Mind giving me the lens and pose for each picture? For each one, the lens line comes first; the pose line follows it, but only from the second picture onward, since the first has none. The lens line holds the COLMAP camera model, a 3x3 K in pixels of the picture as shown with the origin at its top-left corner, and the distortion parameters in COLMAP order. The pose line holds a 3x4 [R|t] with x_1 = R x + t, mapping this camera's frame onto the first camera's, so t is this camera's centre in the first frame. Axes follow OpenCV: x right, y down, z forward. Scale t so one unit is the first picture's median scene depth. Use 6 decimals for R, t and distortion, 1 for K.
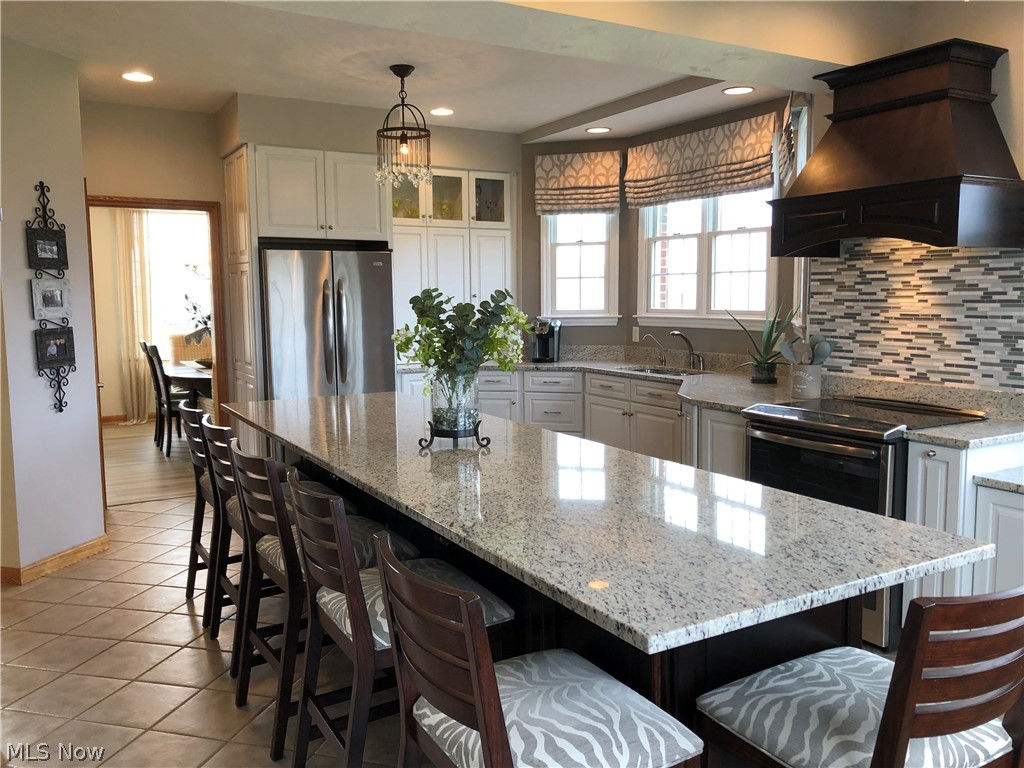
lens RADIAL K [[848.5, 0, 512.2], [0, 848.5, 382.0], [0, 0, 1]] dist [0.054059, -0.037348]
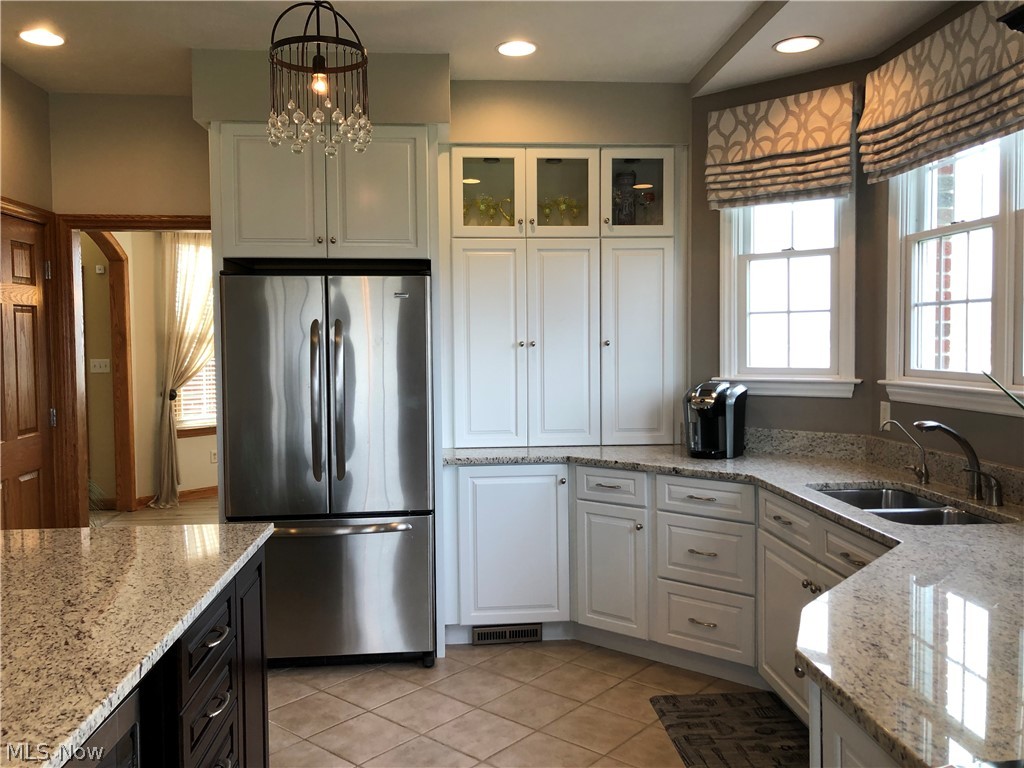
lens RADIAL K [[848.5, 0, 506.0], [0, 848.5, 362.3], [0, 0, 1]] dist [0.054059, -0.037348]
pose [[0.901578, 0.011660, -0.432460, 0.165326], [-0.042625, 0.997167, -0.061977, -0.046577], [0.430512, 0.074310, 0.899521, 0.416131]]
